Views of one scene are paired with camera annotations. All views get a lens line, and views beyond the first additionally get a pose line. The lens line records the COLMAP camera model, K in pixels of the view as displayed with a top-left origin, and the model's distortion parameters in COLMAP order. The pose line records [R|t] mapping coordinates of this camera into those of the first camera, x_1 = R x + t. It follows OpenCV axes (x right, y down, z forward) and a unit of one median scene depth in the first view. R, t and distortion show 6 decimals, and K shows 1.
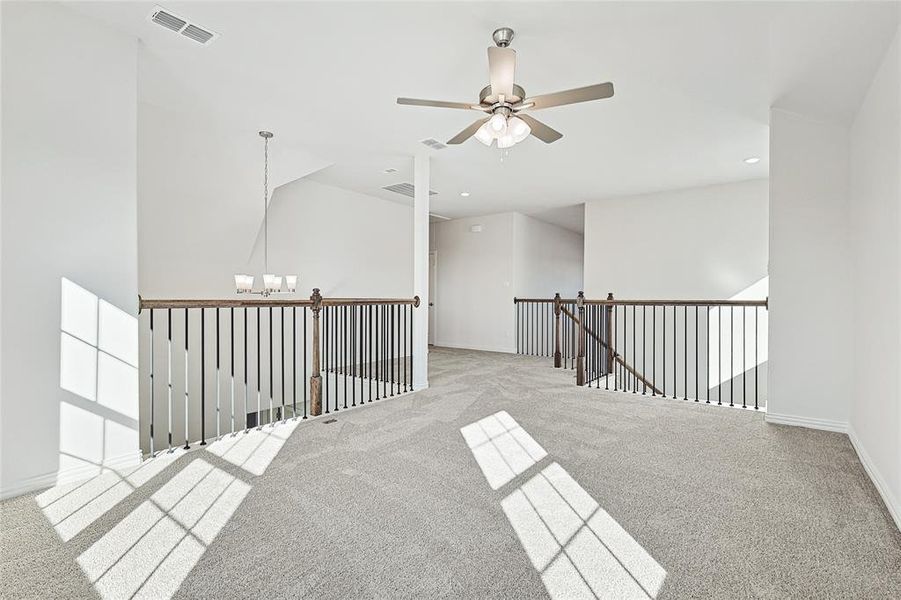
lens RADIAL K [[419.0, 0, 456.4], [0, 419.0, 295.2], [0, 0, 1]] dist [-0.006768, -0.000707]
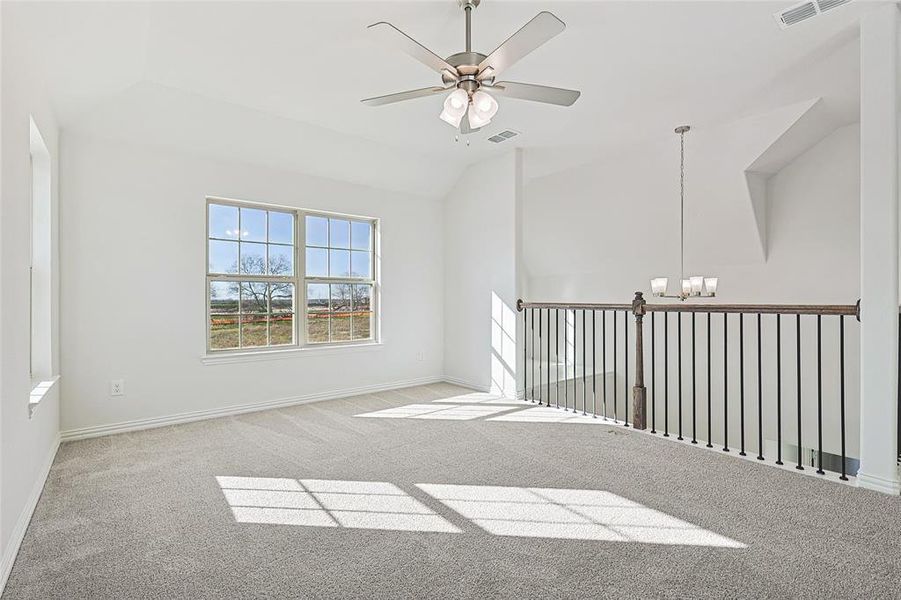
lens RADIAL K [[419.0, 0, 456.5], [0, 419.0, 301.8], [0, 0, 1]] dist [-0.006768, -0.000707]
pose [[-0.248335, -0.000179, -0.968674, 0.693916], [0.001849, 0.999998, -0.000659, 0.006082], [0.968672, -0.001954, -0.248334, 0.873972]]
